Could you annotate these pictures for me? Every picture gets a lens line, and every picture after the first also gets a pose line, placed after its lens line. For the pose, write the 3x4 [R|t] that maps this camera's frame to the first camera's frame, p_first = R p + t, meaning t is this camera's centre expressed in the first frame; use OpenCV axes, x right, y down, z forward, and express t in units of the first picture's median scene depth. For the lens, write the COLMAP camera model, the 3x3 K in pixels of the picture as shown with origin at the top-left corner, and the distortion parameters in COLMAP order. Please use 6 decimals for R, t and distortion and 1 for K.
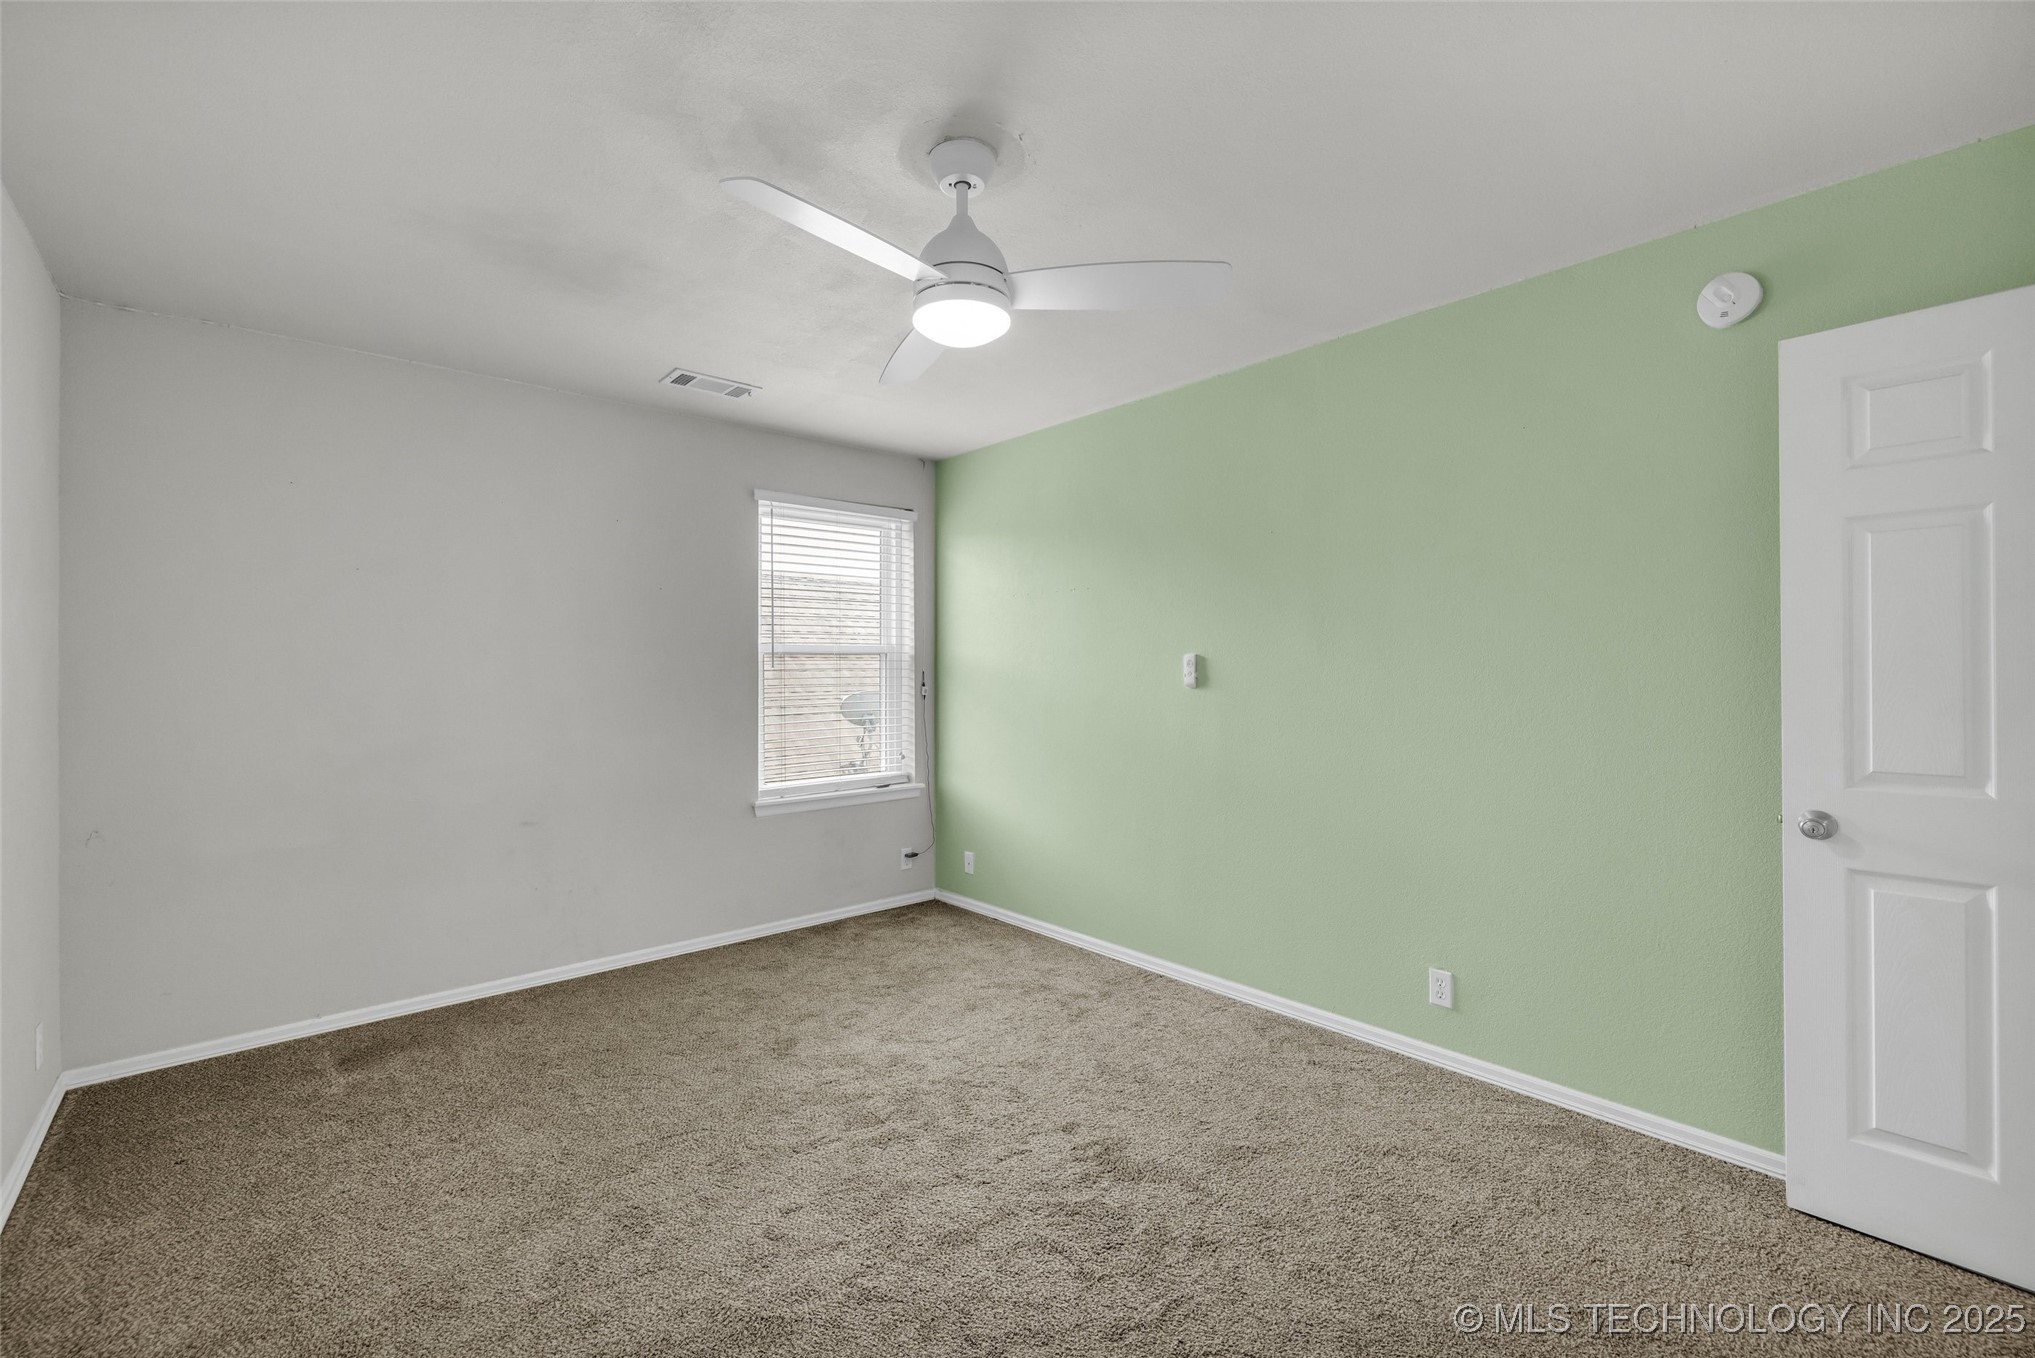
lens RADIAL K [[854.3, 0, 1035.1], [0, 854.3, 681.4], [0, 0, 1]] dist [-0.001160, -0.000779]
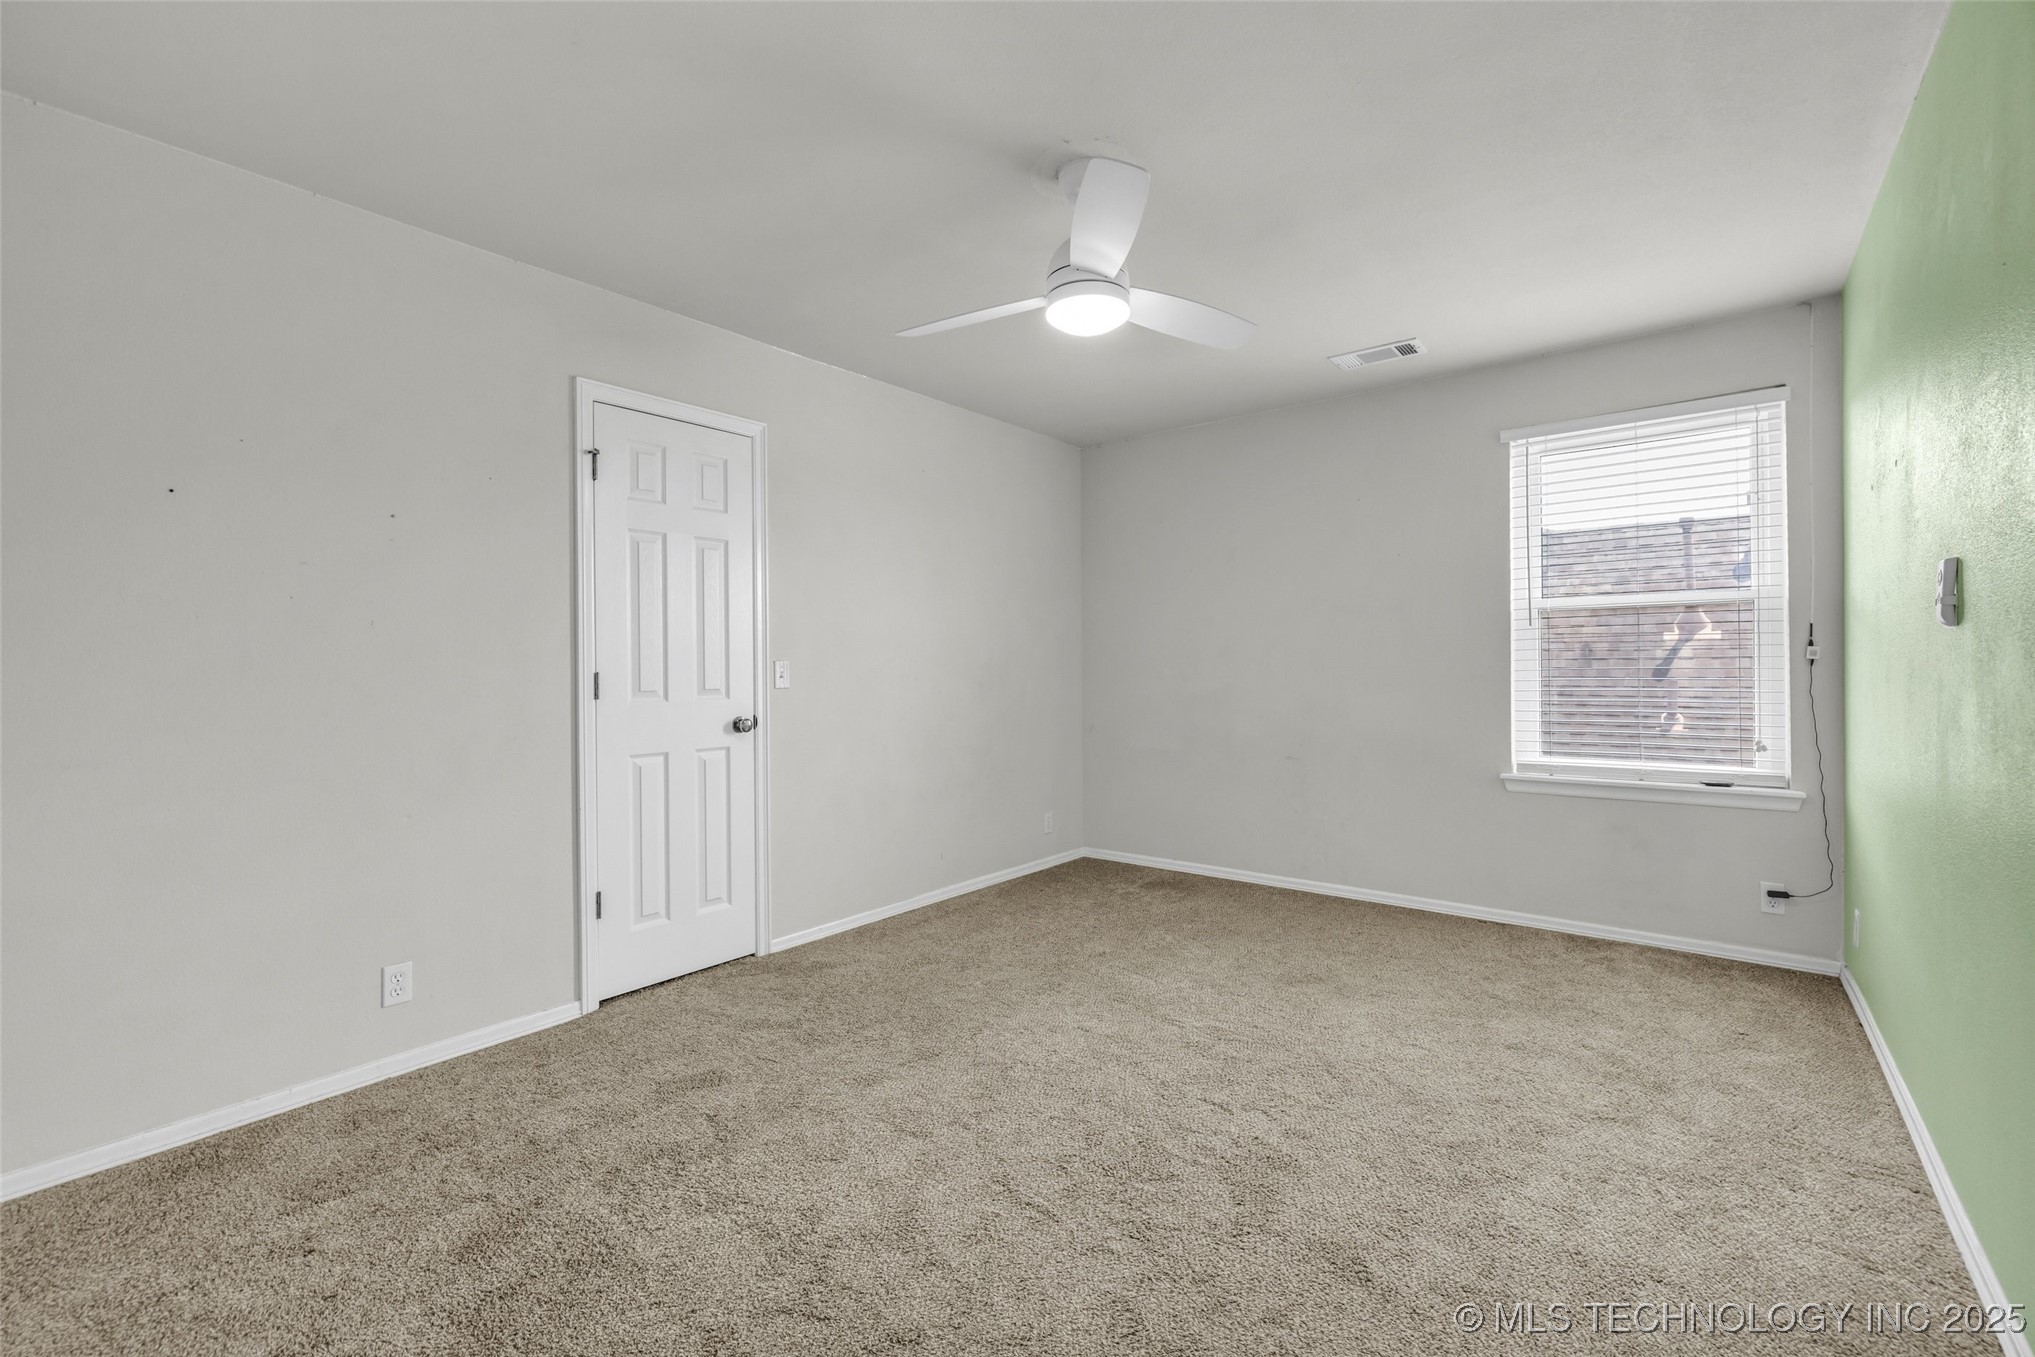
lens RADIAL K [[854.3, 0, 1007.3], [0, 854.3, 664.0], [0, 0, 1]] dist [-0.001160, -0.000779]
pose [[0.158396, -0.003441, -0.987370, 0.499808], [-0.007521, 0.999961, -0.004691, 0.033424], [0.987347, 0.008170, 0.158364, 0.338784]]
